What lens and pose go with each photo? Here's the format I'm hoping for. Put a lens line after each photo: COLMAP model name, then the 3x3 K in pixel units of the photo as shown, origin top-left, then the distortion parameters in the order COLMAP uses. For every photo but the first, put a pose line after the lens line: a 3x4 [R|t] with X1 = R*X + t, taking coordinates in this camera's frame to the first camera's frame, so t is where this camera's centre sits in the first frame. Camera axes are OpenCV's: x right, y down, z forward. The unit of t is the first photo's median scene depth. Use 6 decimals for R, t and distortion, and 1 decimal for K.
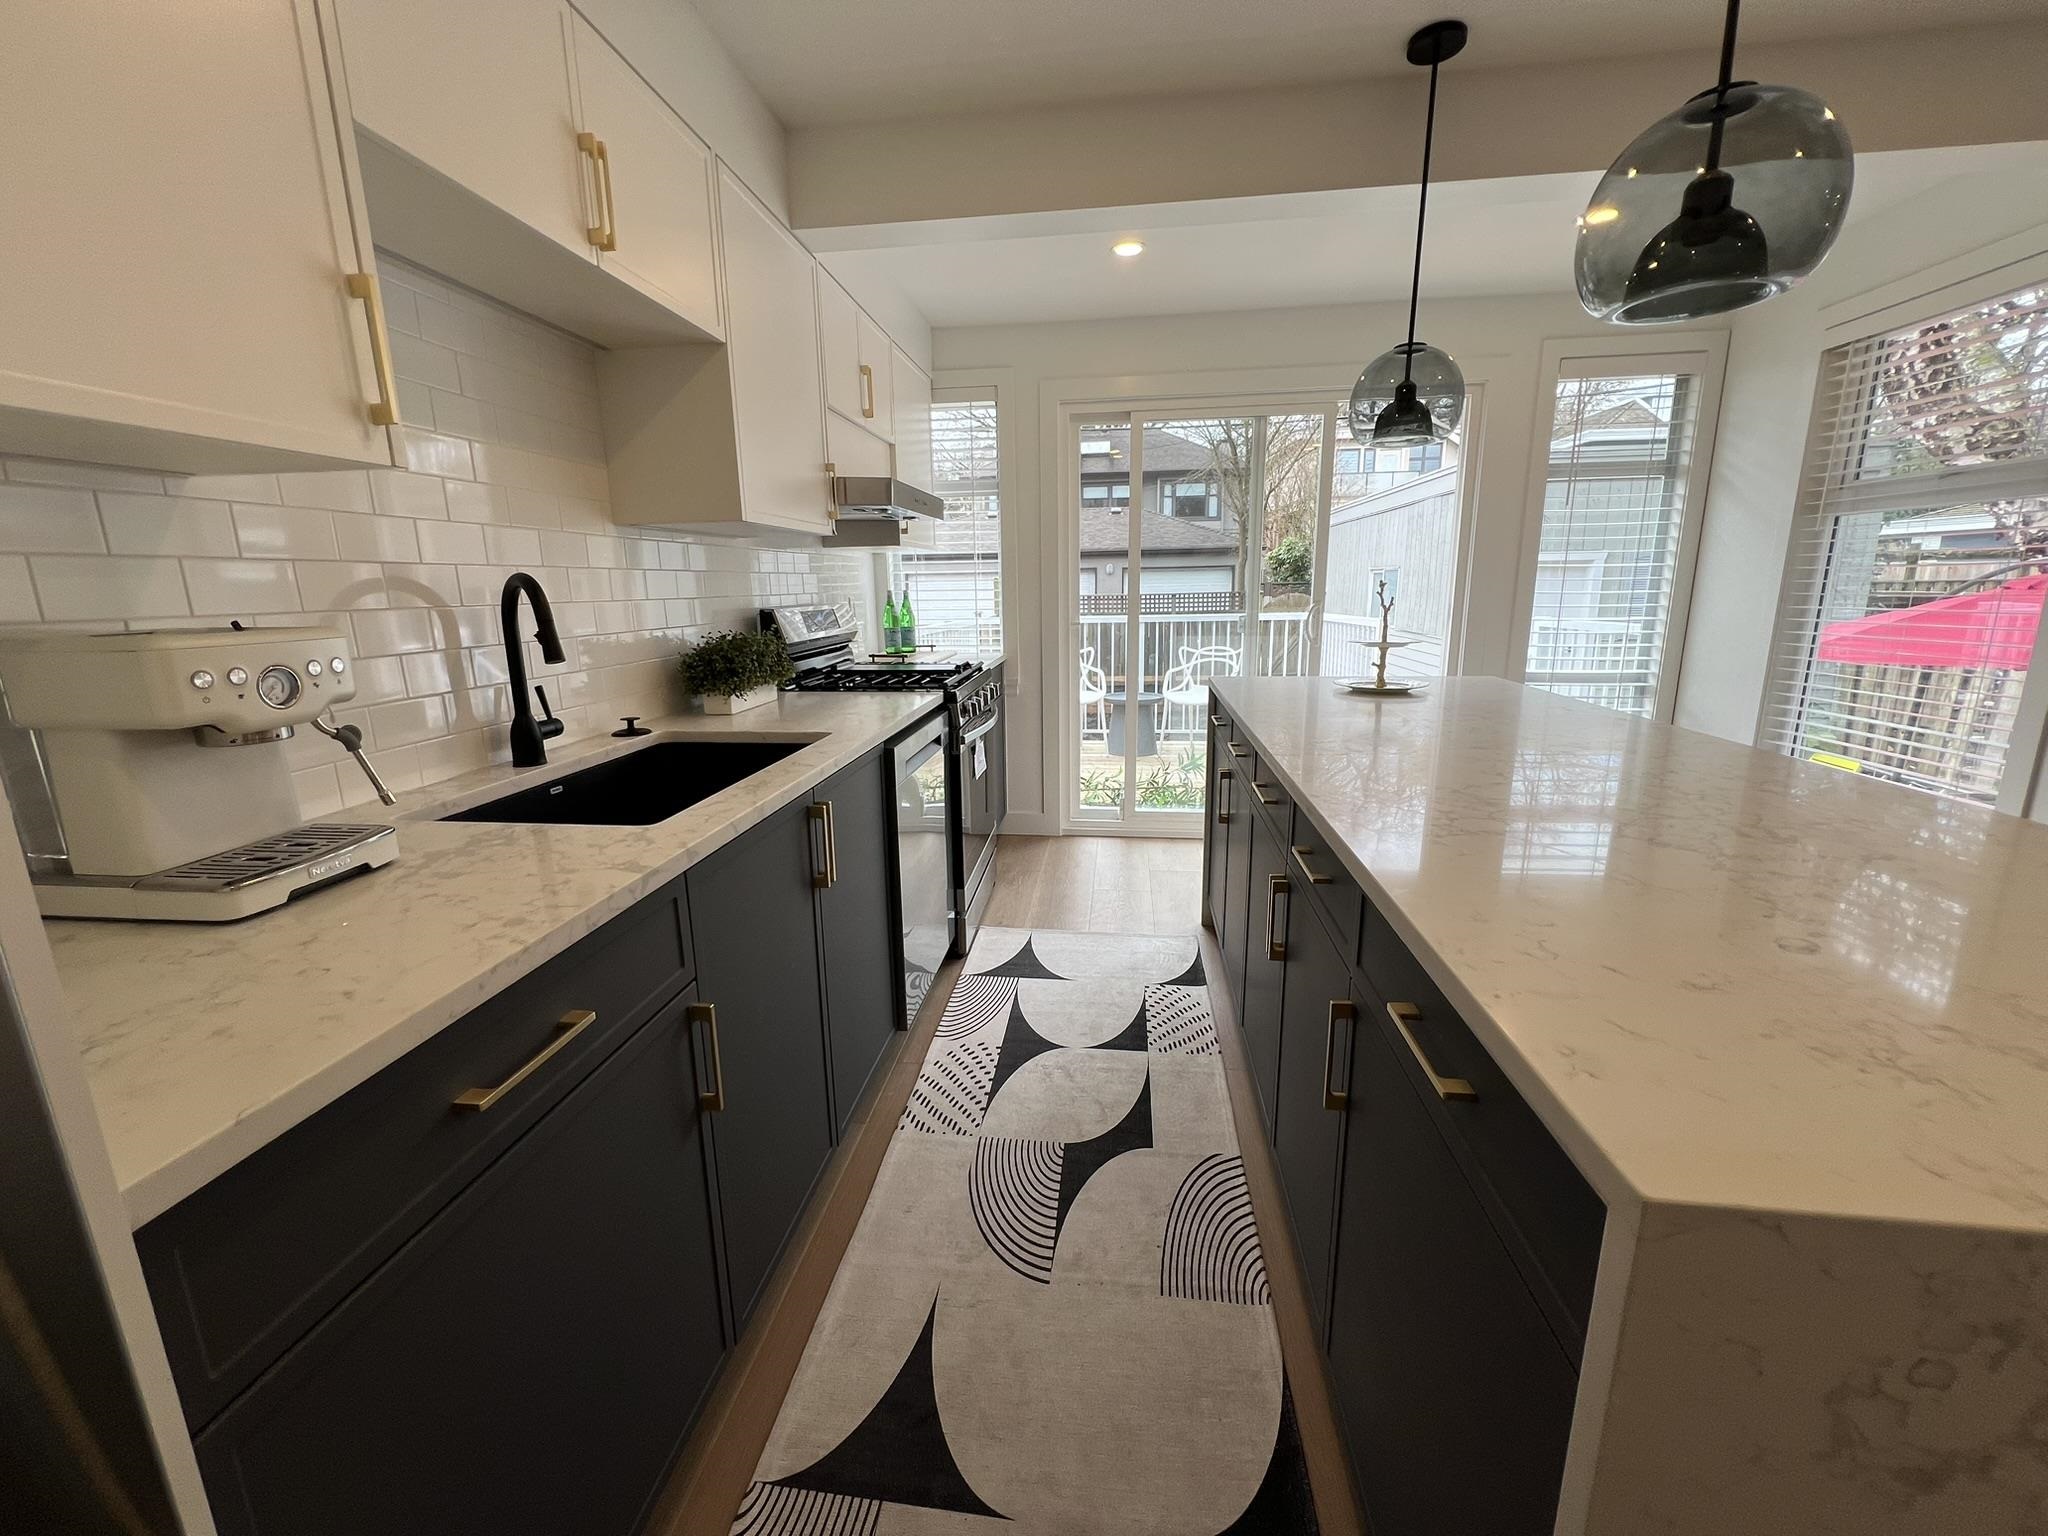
lens RADIAL K [[823.9, 0, 1020.4], [0, 823.9, 762.0], [0, 0, 1]] dist [0.002035, 0.000495]
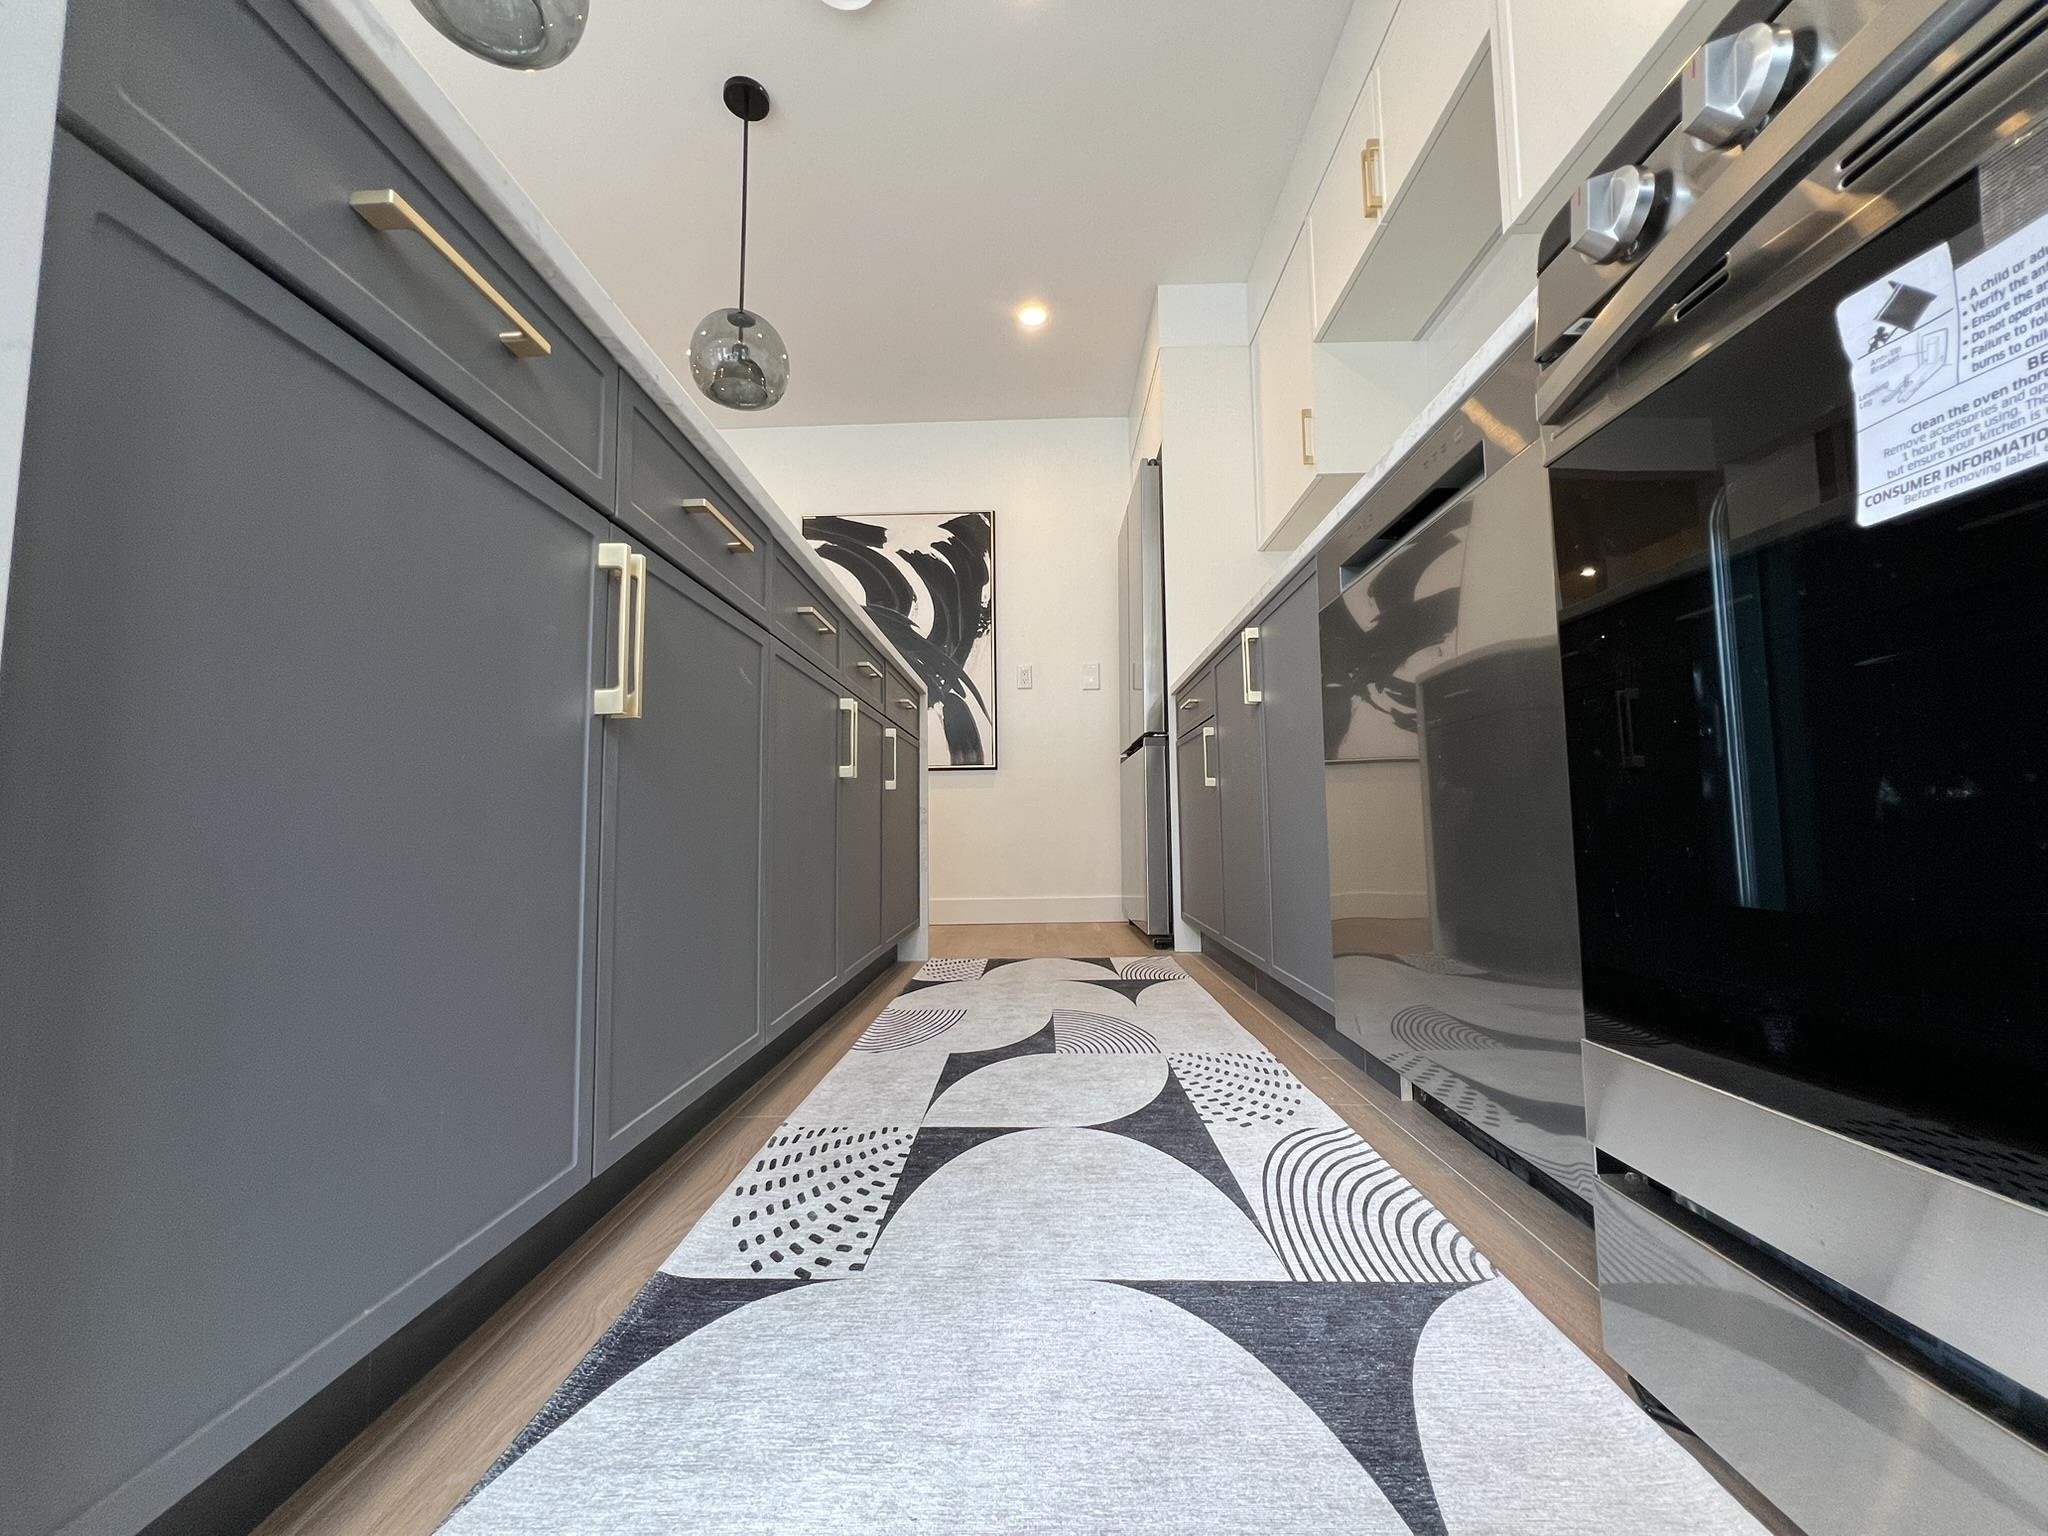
lens RADIAL K [[823.9, 0, 1020.1], [0, 823.9, 764.8], [0, 0, 1]] dist [0.002035, 0.000495]
pose [[-0.994729, 0.013683, -0.101618, 0.123190], [0.000420, 0.991592, 0.129407, 0.050707], [0.102534, 0.128682, -0.986371, 1.290120]]
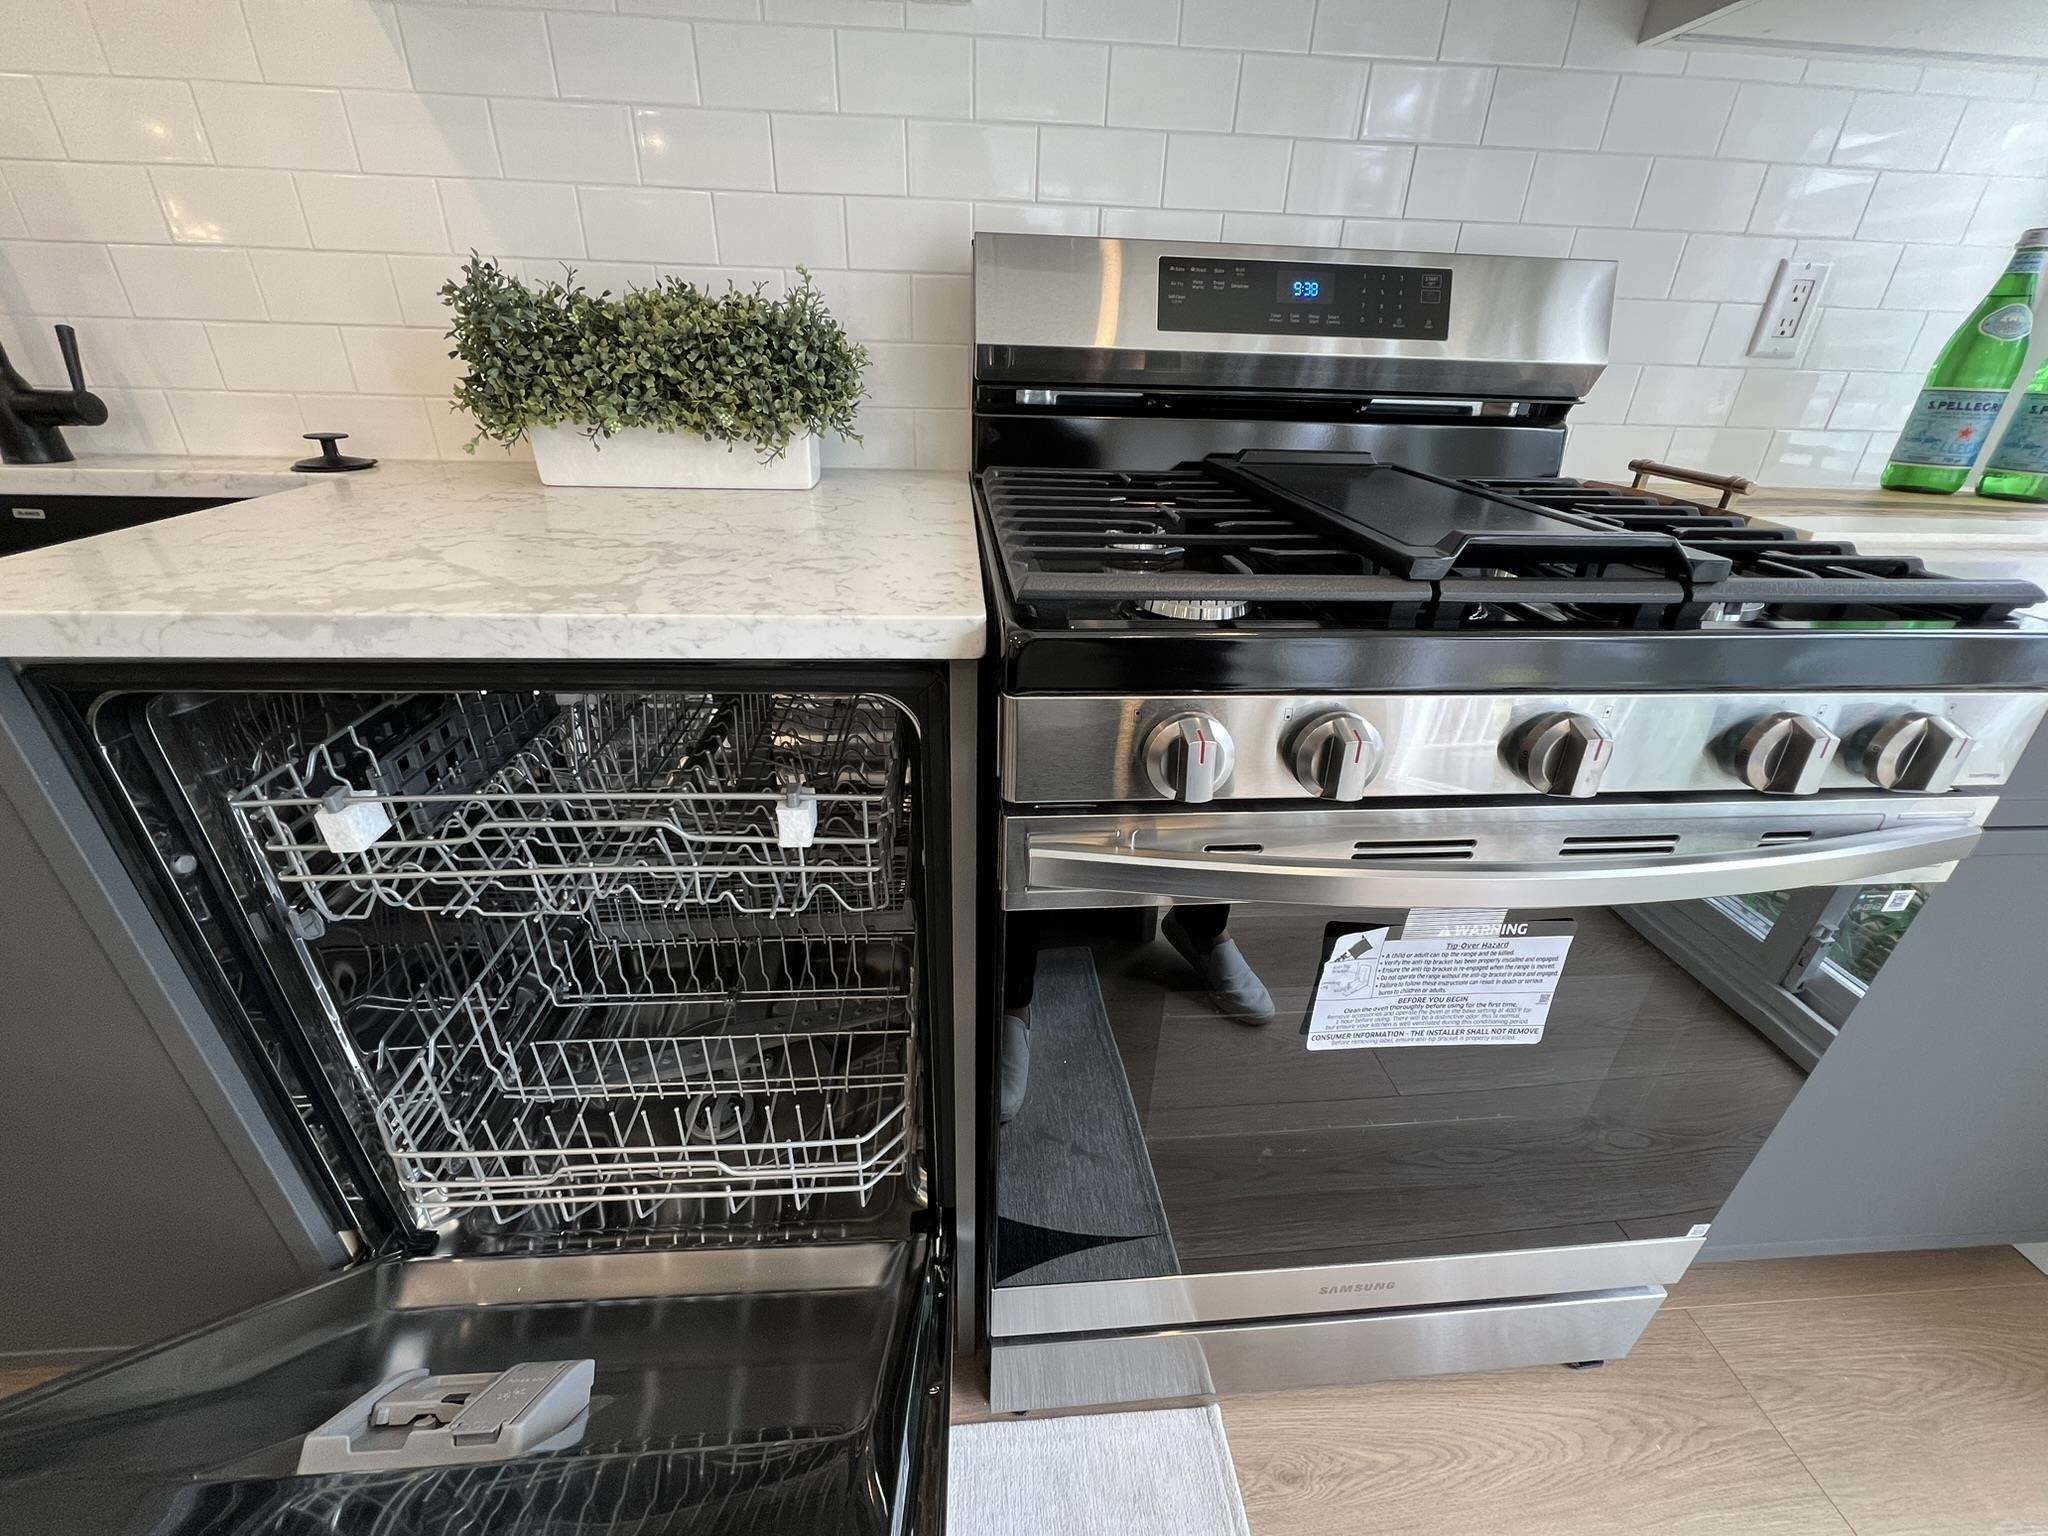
lens RADIAL K [[820.5, 0, 1023.7], [0, 820.5, 756.9], [0, 0, 1]] dist [-0.000829, 0.000063]
pose [[0.197063, 0.466412, -0.862338, 0.103924], [-0.239206, 0.875877, 0.419071, -0.145602], [0.950761, 0.123693, 0.284171, 0.966037]]
